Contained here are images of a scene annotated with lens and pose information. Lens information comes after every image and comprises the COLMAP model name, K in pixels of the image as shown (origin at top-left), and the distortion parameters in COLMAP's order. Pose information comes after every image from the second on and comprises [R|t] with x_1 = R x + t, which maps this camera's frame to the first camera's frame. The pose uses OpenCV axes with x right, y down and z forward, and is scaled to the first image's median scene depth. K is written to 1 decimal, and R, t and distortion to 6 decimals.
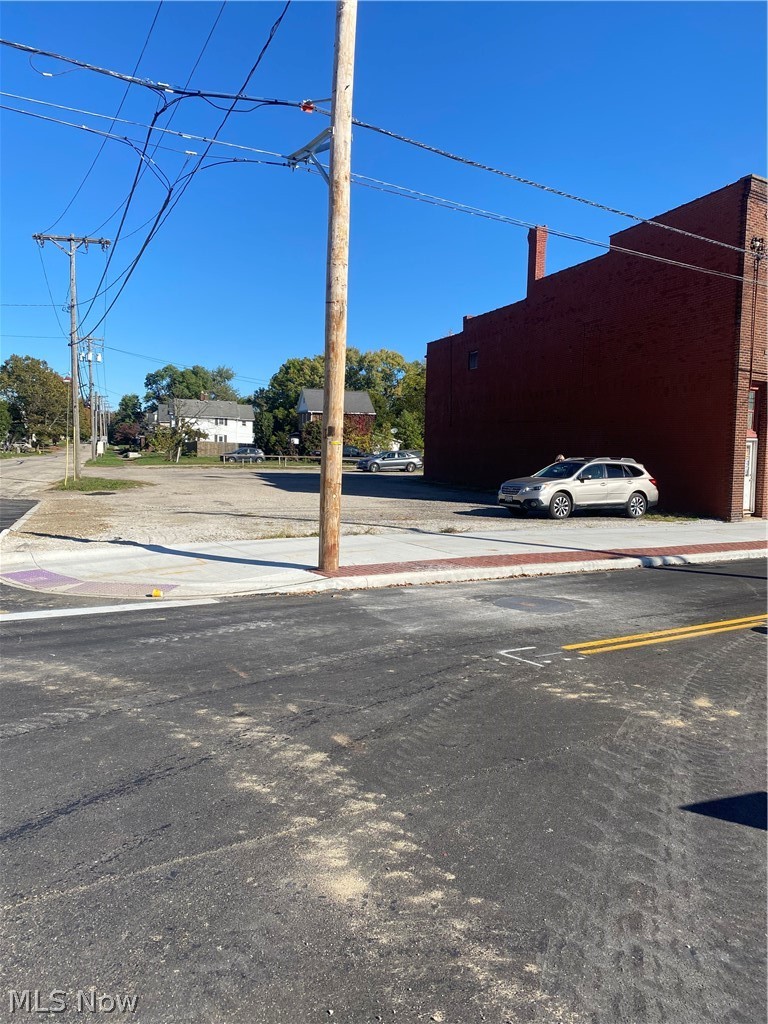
lens RADIAL K [[782.5, 0, 382.7], [0, 782.5, 509.8], [0, 0, 1]] dist [0.017906, -0.007543]
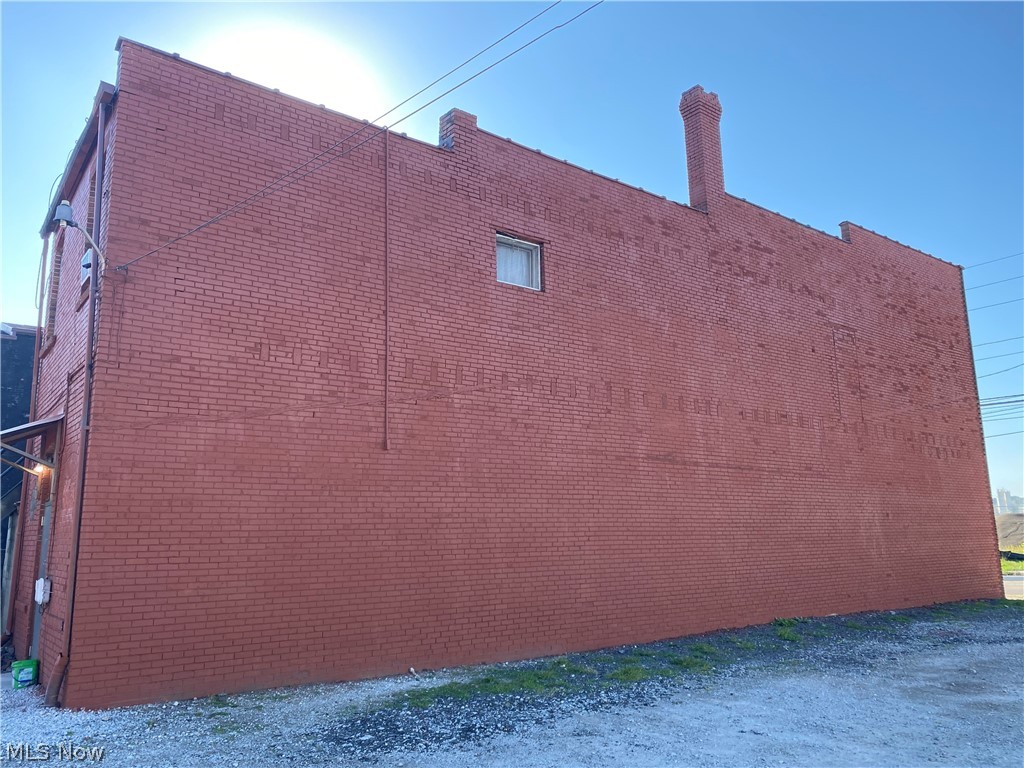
lens RADIAL K [[782.5, 0, 511.5], [0, 782.5, 384.9], [0, 0, 1]] dist [0.017906, -0.007543]
pose [[-0.303238, 0.156333, 0.940004, -0.250438], [0.076589, 0.987258, -0.139485, -0.121459], [-0.949832, 0.029697, -0.311348, 1.451418]]
